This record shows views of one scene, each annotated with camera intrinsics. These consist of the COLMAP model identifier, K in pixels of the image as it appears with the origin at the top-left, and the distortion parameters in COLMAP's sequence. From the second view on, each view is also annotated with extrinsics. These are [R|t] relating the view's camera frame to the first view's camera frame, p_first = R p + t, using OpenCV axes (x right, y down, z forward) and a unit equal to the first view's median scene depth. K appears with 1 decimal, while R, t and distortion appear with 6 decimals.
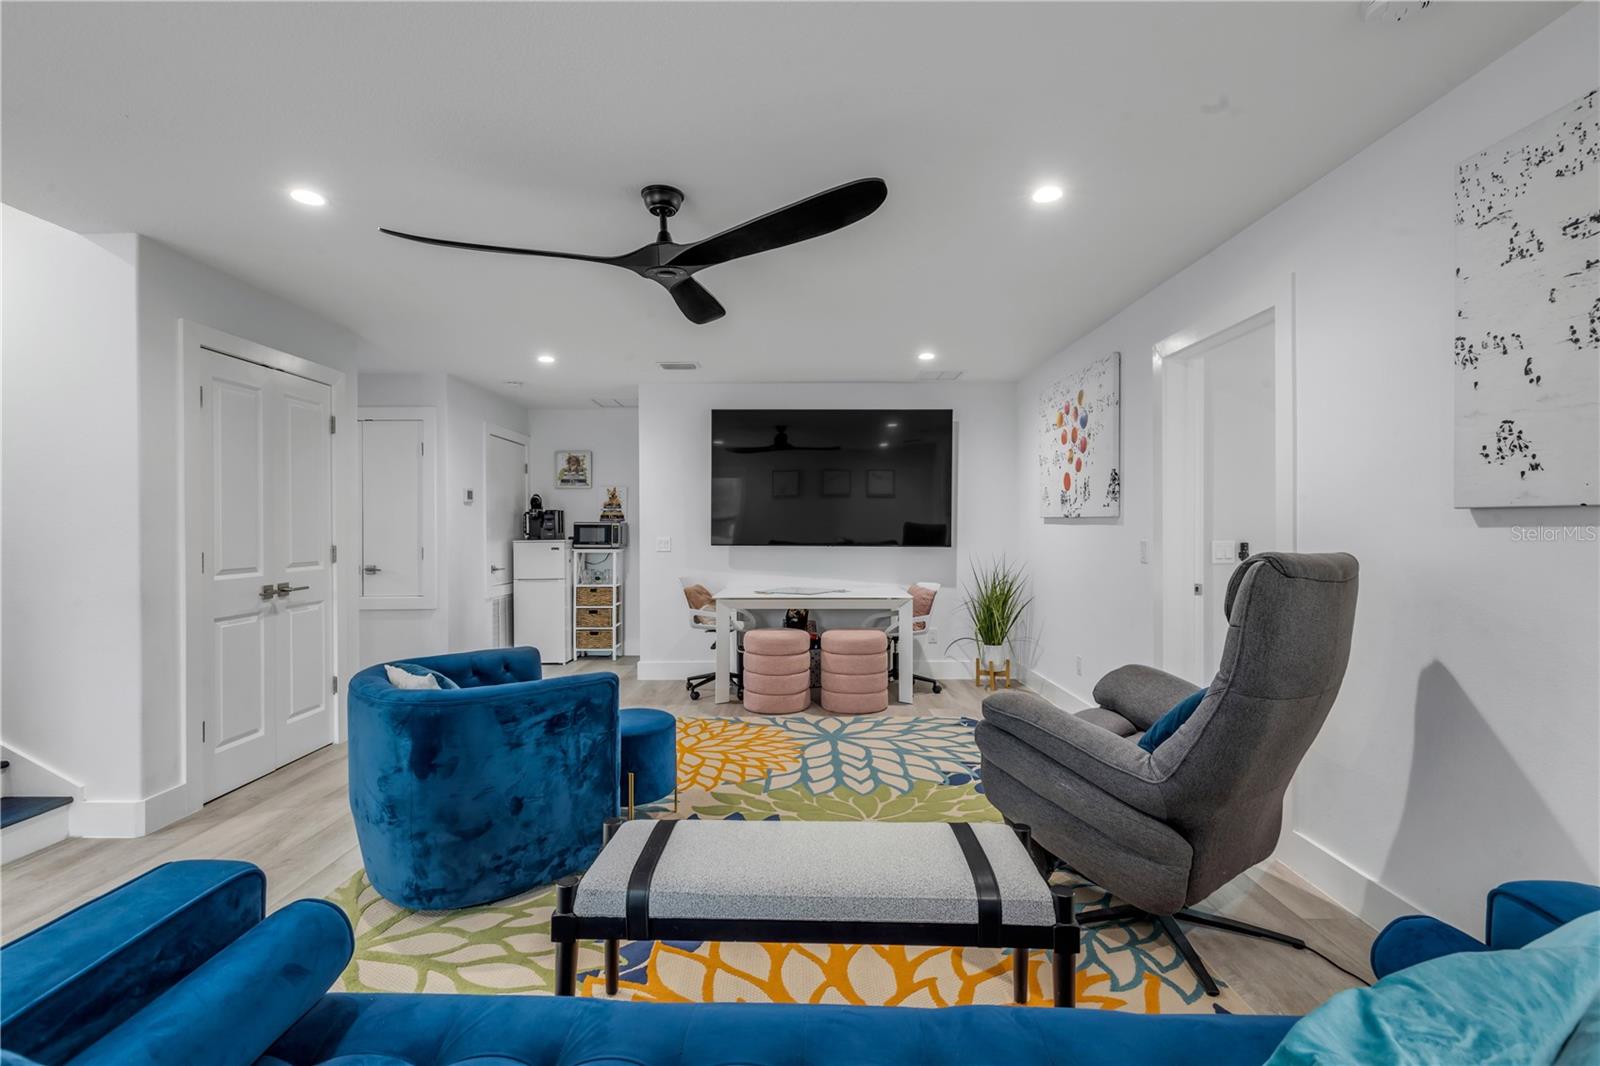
lens RADIAL K [[721.6, 0, 800.8], [0, 721.6, 533.3], [0, 0, 1]] dist [0.007928, -0.000155]
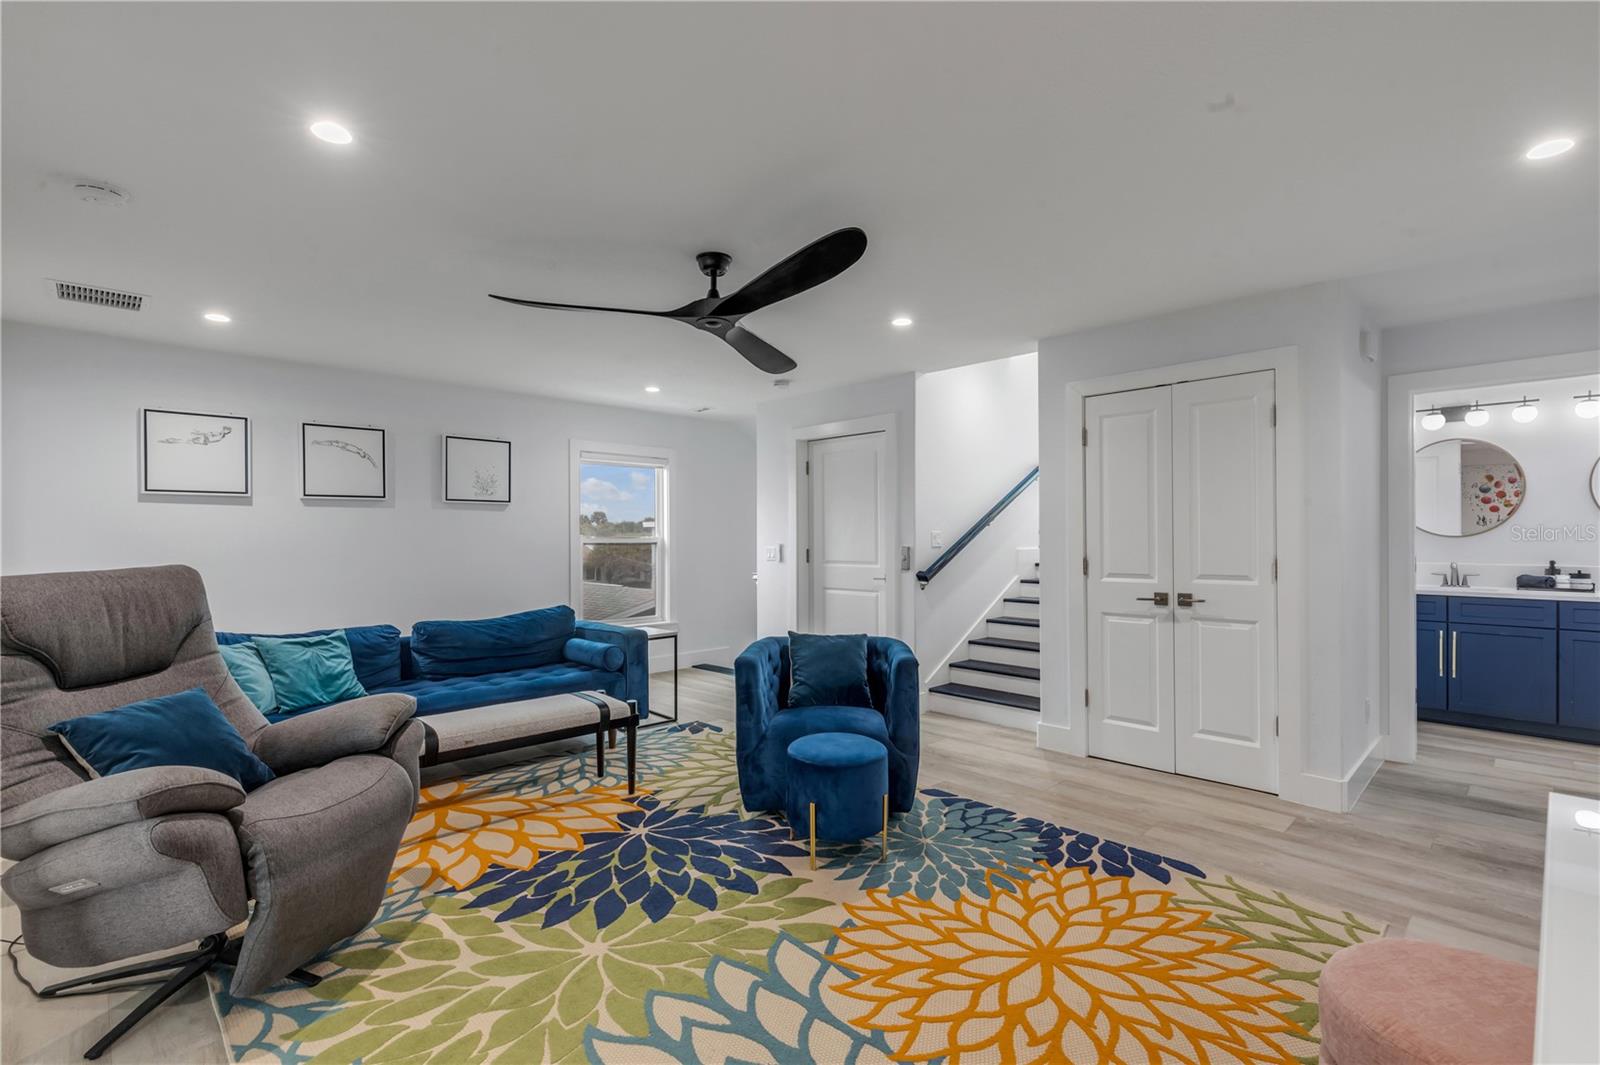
lens RADIAL K [[721.6, 0, 800.8], [0, 721.6, 532.8], [0, 0, 1]] dist [0.007928, -0.000155]
pose [[-0.713977, 0.000587, -0.700169, 0.382557], [0.001292, 0.999999, -0.000480, -0.015971], [0.700168, -0.001247, -0.713977, 1.386366]]
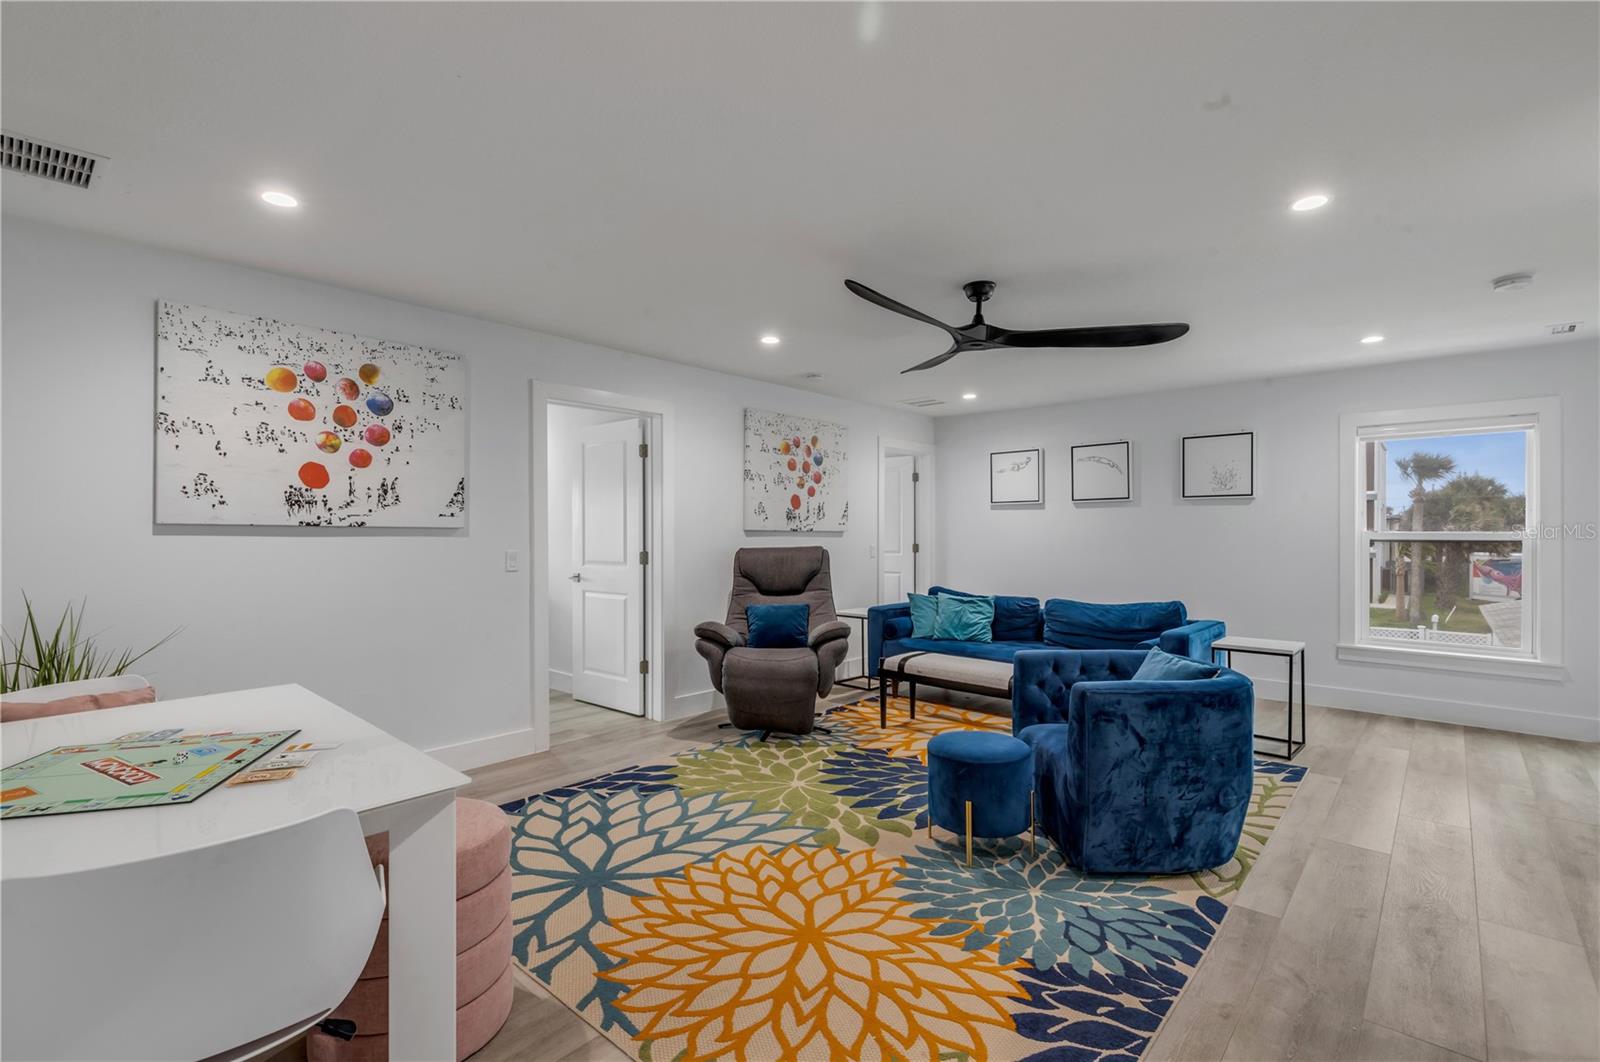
lens RADIAL K [[721.6, 0, 800.8], [0, 721.6, 531.3], [0, 0, 1]] dist [0.007928, -0.000155]
pose [[-0.745483, 0.003069, 0.666518, -0.588338], [0.005849, 0.999981, 0.001938, -0.018042], [-0.666499, 0.005343, -0.745487, 1.570498]]
